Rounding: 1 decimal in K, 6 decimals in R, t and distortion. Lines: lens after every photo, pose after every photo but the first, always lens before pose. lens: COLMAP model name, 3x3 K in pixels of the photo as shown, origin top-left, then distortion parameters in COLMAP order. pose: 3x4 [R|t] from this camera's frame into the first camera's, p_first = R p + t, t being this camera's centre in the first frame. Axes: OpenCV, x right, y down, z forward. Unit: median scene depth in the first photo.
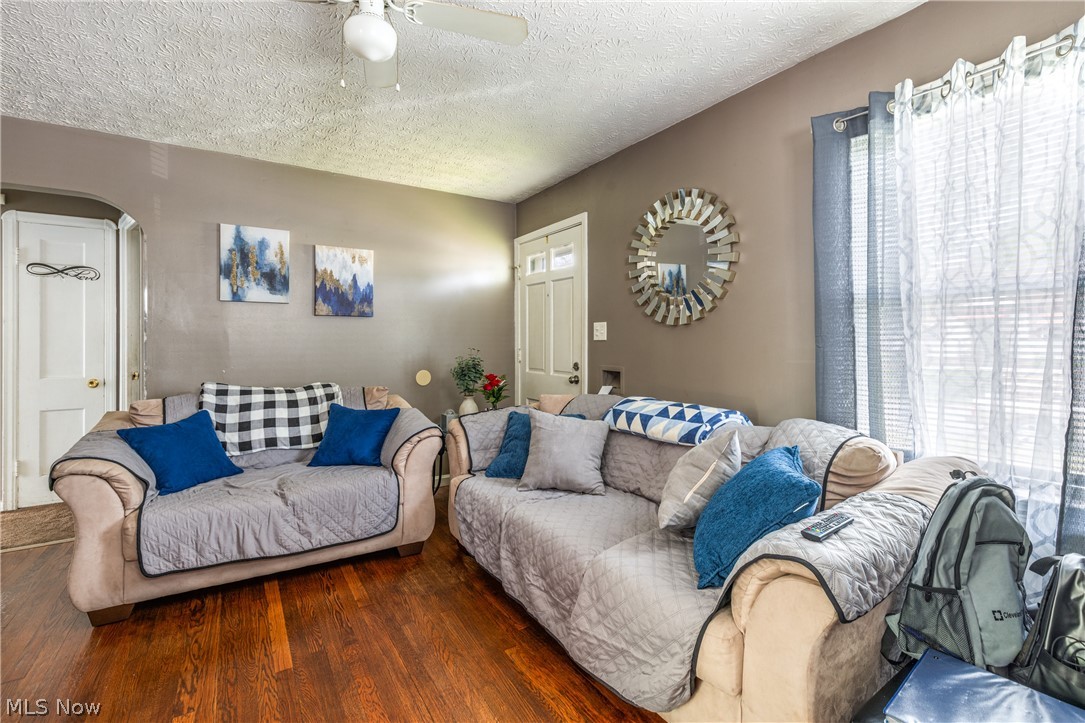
lens RADIAL K [[492.2, 0, 542.6], [0, 492.2, 340.4], [0, 0, 1]] dist [0.011283, 0.000173]
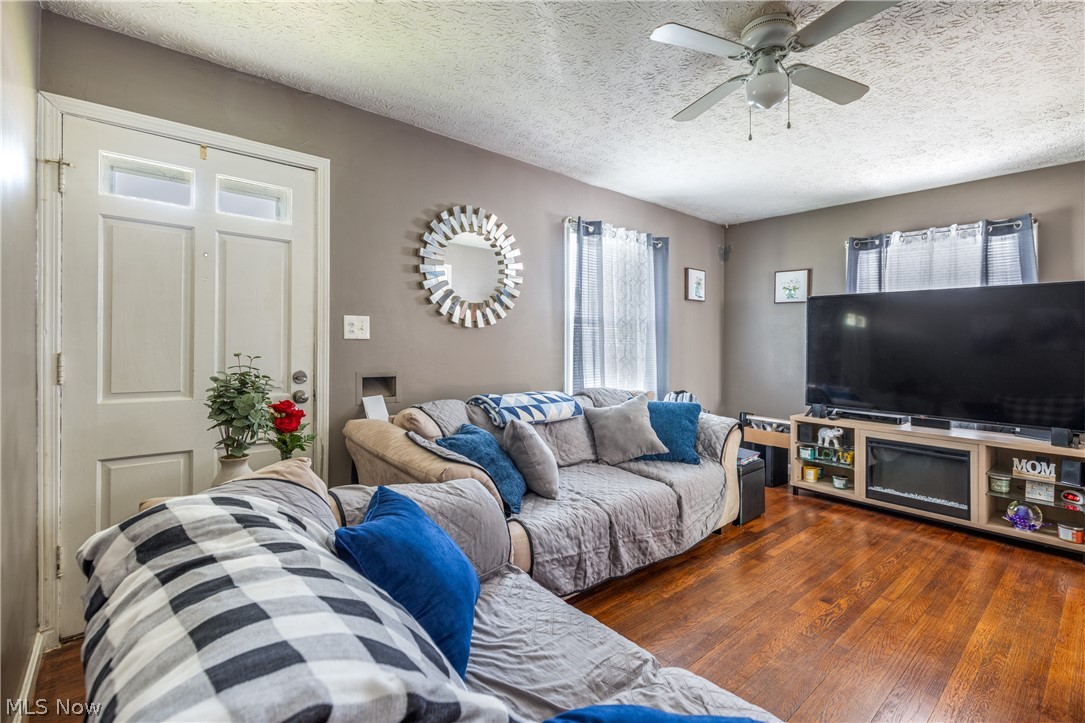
lens RADIAL K [[481.7, 0, 545.3], [0, 481.7, 347.8], [0, 0, 1]] dist [0.002062, 0.000727]
pose [[-0.138166, -0.001757, 0.990407, -0.650321], [-0.011721, 0.999931, 0.000139, 0.008764], [-0.990340, -0.011589, -0.138177, 0.785135]]
